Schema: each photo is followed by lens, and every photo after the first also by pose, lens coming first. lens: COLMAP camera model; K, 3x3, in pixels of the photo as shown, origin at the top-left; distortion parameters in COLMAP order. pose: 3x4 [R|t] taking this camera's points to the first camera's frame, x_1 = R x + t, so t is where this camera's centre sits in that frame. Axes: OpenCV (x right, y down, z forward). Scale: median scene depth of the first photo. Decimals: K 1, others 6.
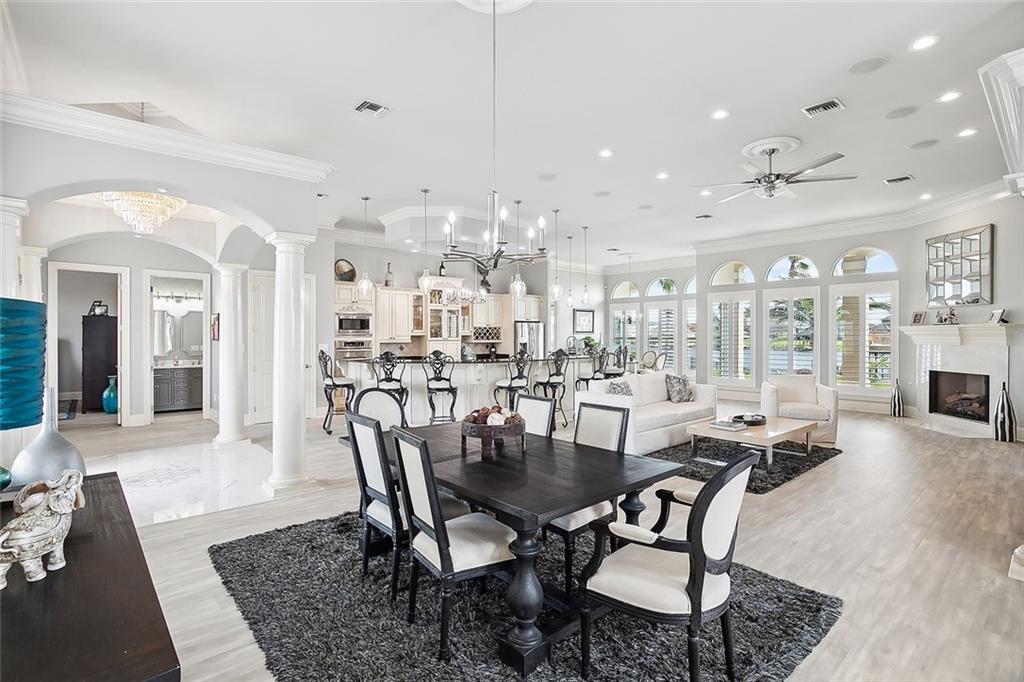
lens RADIAL K [[483.1, 0, 509.6], [0, 483.1, 338.1], [0, 0, 1]] dist [-0.000420, 0.001397]
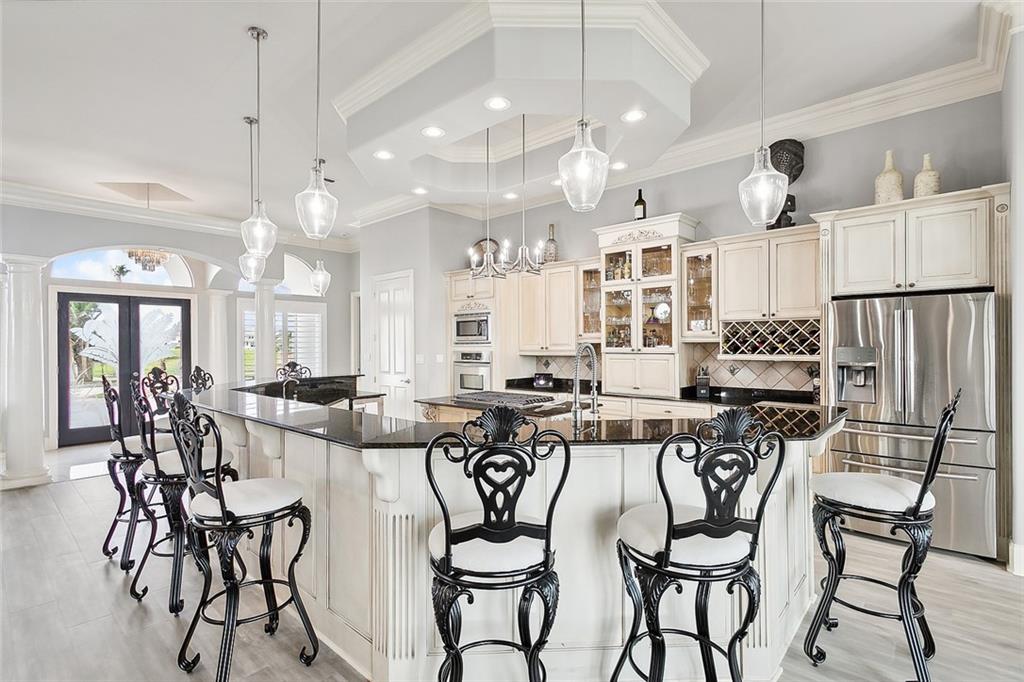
lens RADIAL K [[483.1, 0, 518.1], [0, 483.1, 344.5], [0, 0, 1]] dist [-0.000420, 0.001397]
pose [[0.100550, -0.000749, -0.994932, 0.414541], [-0.003104, 0.999995, -0.001066, -0.003809], [0.994927, 0.003195, 0.100547, 1.053138]]
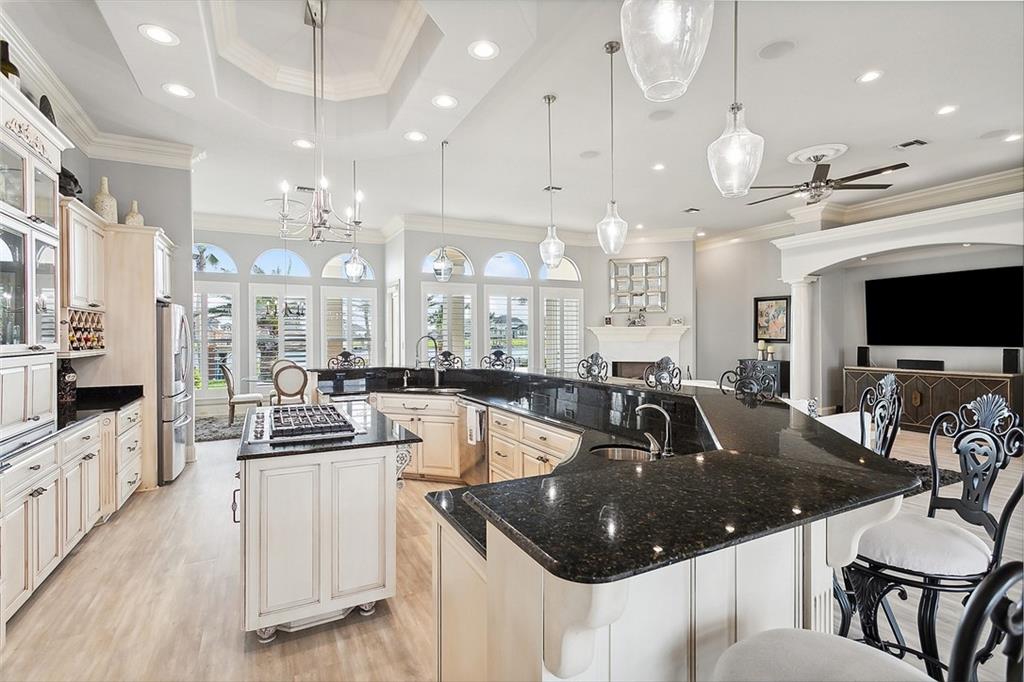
lens RADIAL K [[483.1, 0, 509.1], [0, 483.1, 342.8], [0, 0, 1]] dist [-0.000420, 0.001397]
pose [[0.253690, -0.015907, 0.967155, -0.406044], [0.009690, 0.999856, 0.013903, -0.003427], [-0.967237, 0.005845, 0.253808, 0.863974]]
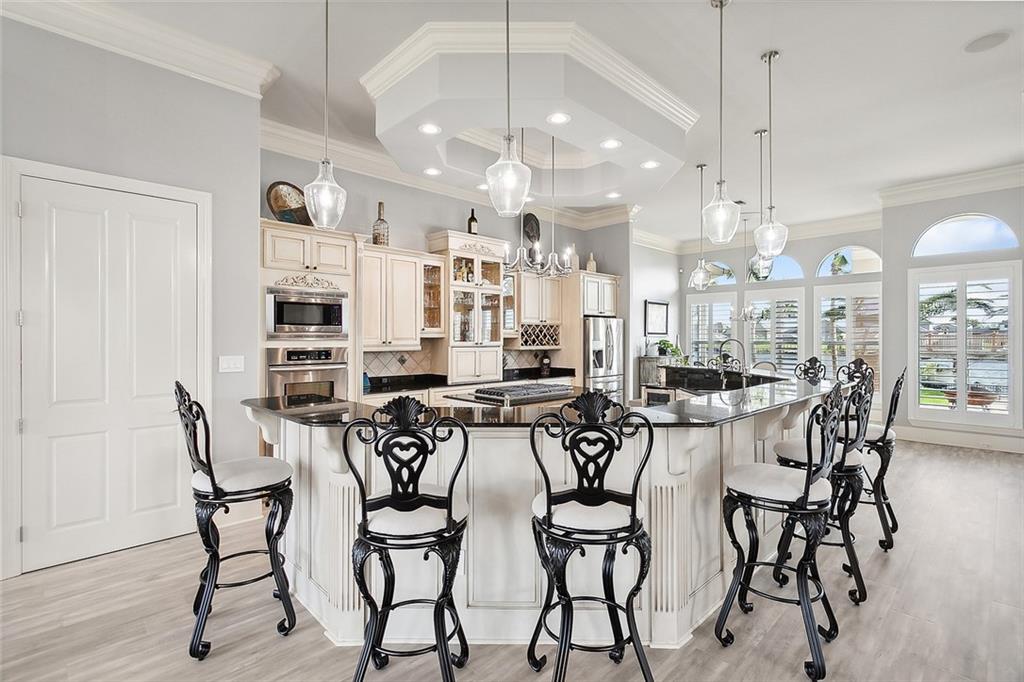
lens RADIAL K [[483.1, 0, 512.0], [0, 483.1, 340.9], [0, 0, 1]] dist [-0.000420, 0.001397]
pose [[0.998985, 0.000232, 0.045054, -0.150143], [-0.000155, 0.999998, -0.001729, -0.001255], [-0.045055, 0.001720, 0.998983, 0.538708]]
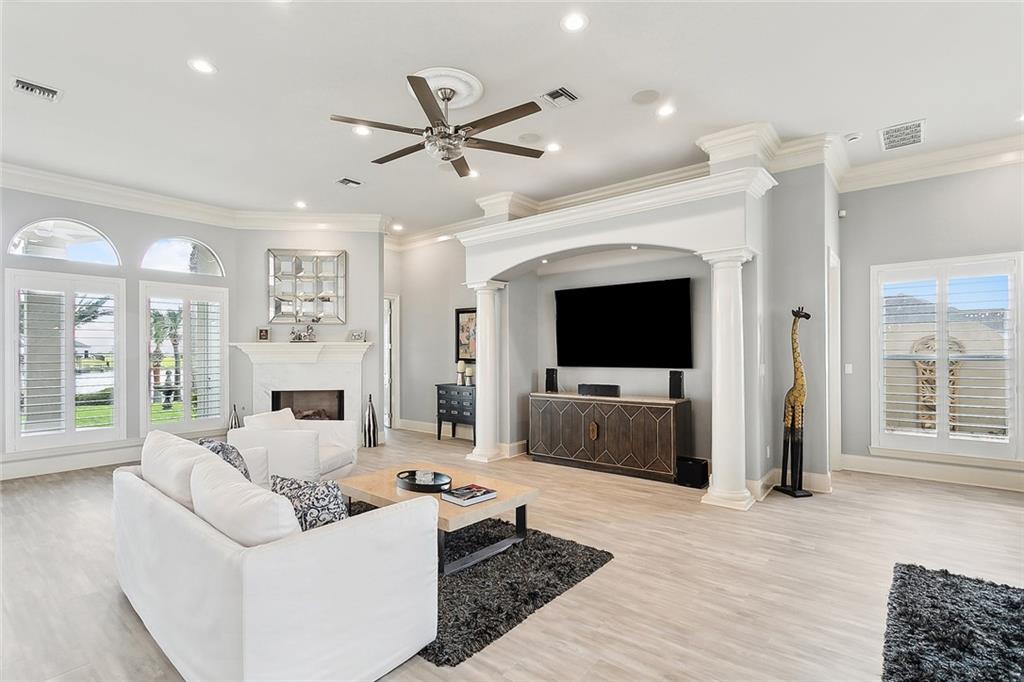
lens RADIAL K [[483.1, 0, 522.4], [0, 483.1, 353.9], [0, 0, 1]] dist [-0.000420, 0.001397]
pose [[-0.166790, -0.000577, 0.985992, -0.110328], [0.009850, 0.999949, 0.002251, -0.001972], [-0.985943, 0.010087, -0.166776, 0.629742]]
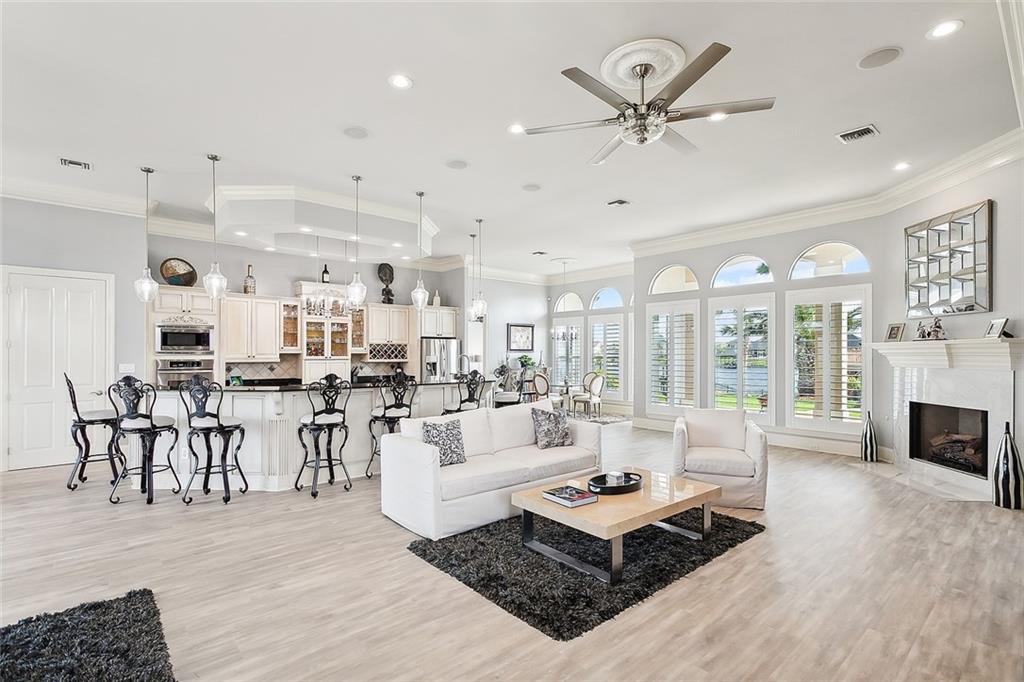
lens RADIAL K [[483.1, 0, 504.4], [0, 483.1, 353.3], [0, 0, 1]] dist [-0.000420, 0.001397]
pose [[0.999916, 0.002843, -0.012617, 0.227445], [-0.002931, 0.999972, -0.006930, -0.001251], [0.012597, 0.006966, 0.999896, 0.218912]]
